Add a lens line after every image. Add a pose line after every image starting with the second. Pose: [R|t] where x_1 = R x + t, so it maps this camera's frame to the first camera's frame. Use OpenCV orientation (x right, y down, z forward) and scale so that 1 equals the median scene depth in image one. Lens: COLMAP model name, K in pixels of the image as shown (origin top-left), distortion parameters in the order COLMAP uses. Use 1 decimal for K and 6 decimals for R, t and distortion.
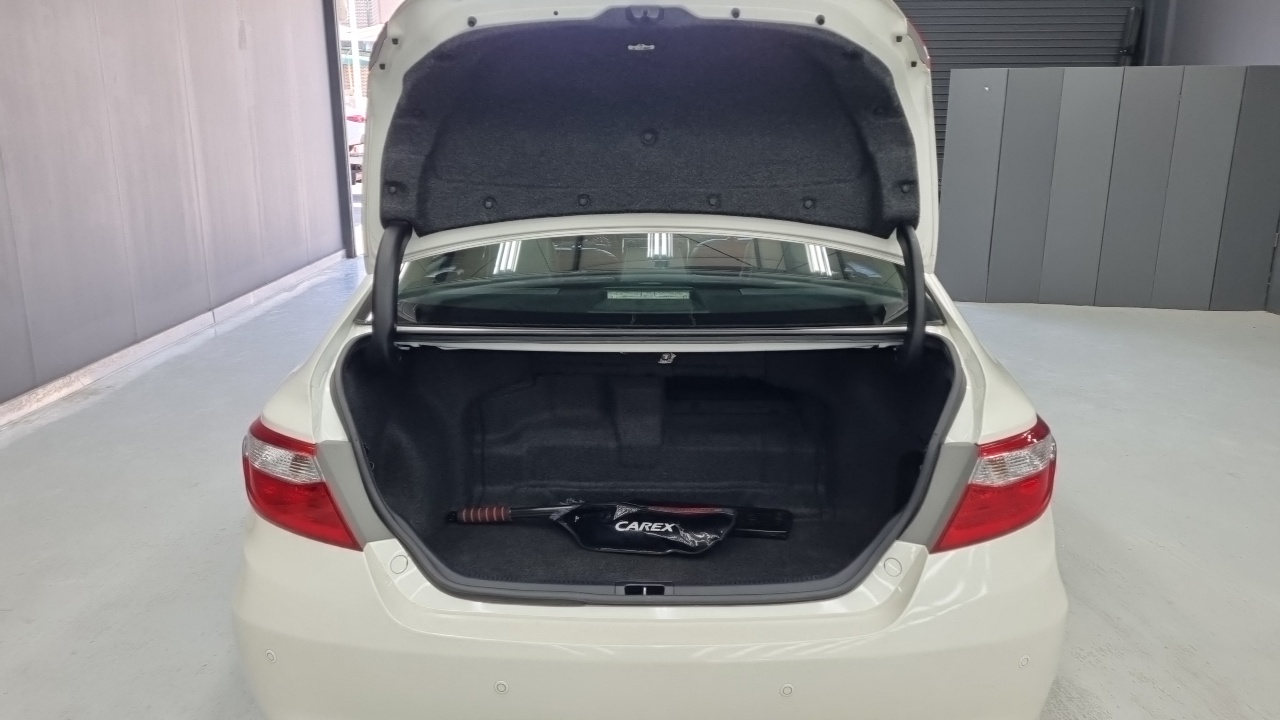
lens RADIAL K [[939.9, 0, 644.6], [0, 939.9, 333.4], [0, 0, 1]] dist [0.032642, -0.006080]
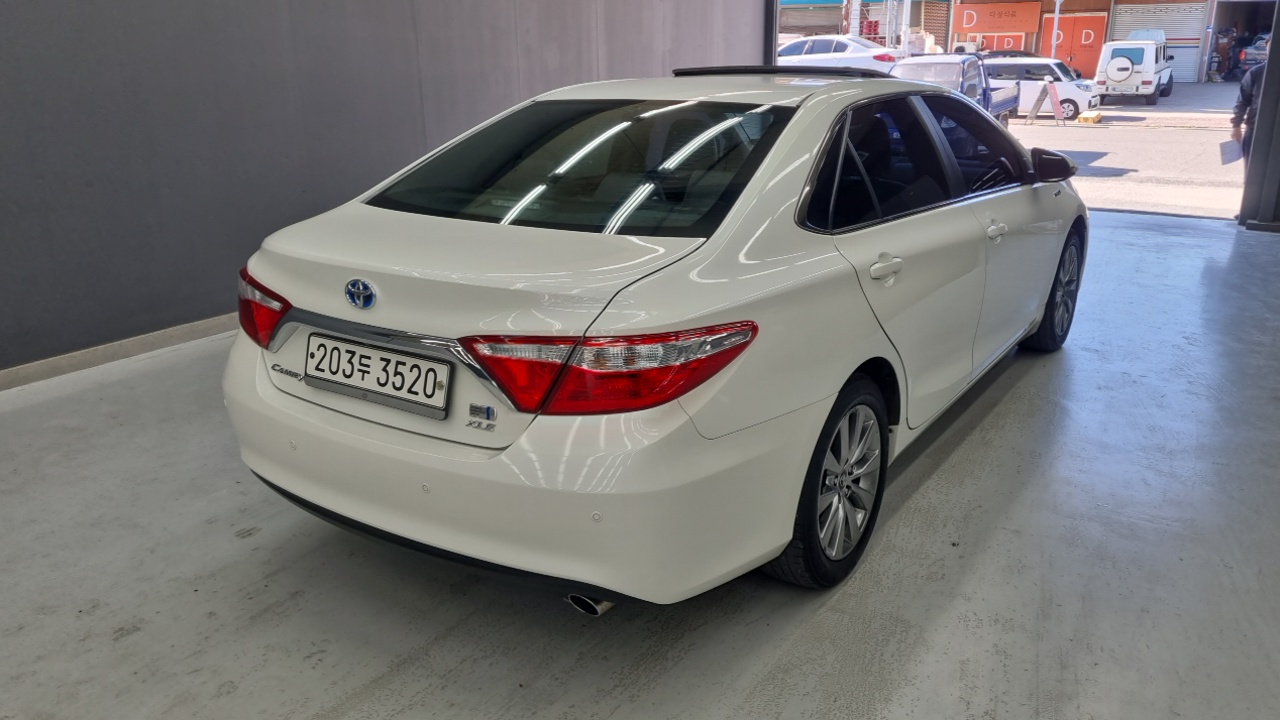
lens RADIAL K [[939.9, 0, 644.6], [0, 939.9, 333.4], [0, 0, 1]] dist [0.032642, -0.006080]
pose [[0.844756, 0.144296, -0.515331, 0.301663], [-0.112663, 0.989334, 0.092337, -0.001363], [0.523158, -0.019943, 0.852002, 0.000766]]
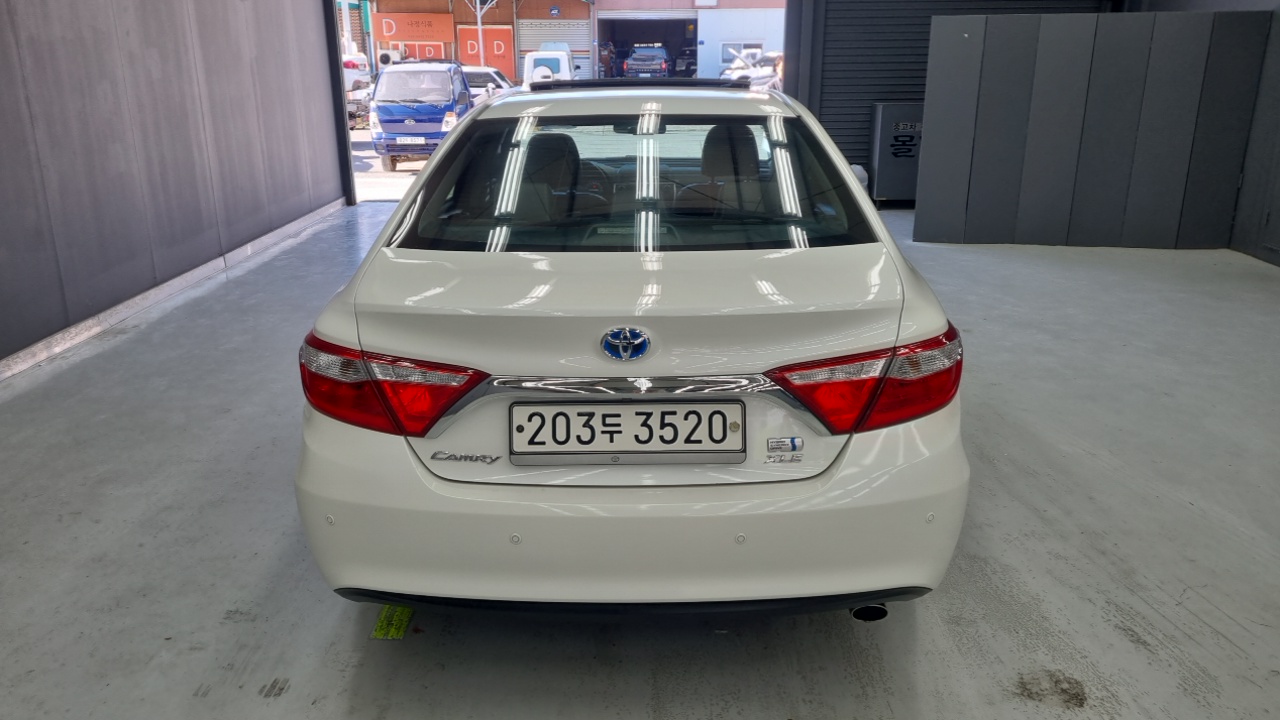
lens RADIAL K [[939.9, 0, 644.6], [0, 939.9, 333.4], [0, 0, 1]] dist [0.032642, -0.006080]
pose [[0.999965, -0.007532, 0.003523, 0.005373], [0.007324, 0.998419, 0.055722, 0.008947], [-0.003937, -0.055695, 0.998440, -0.069054]]
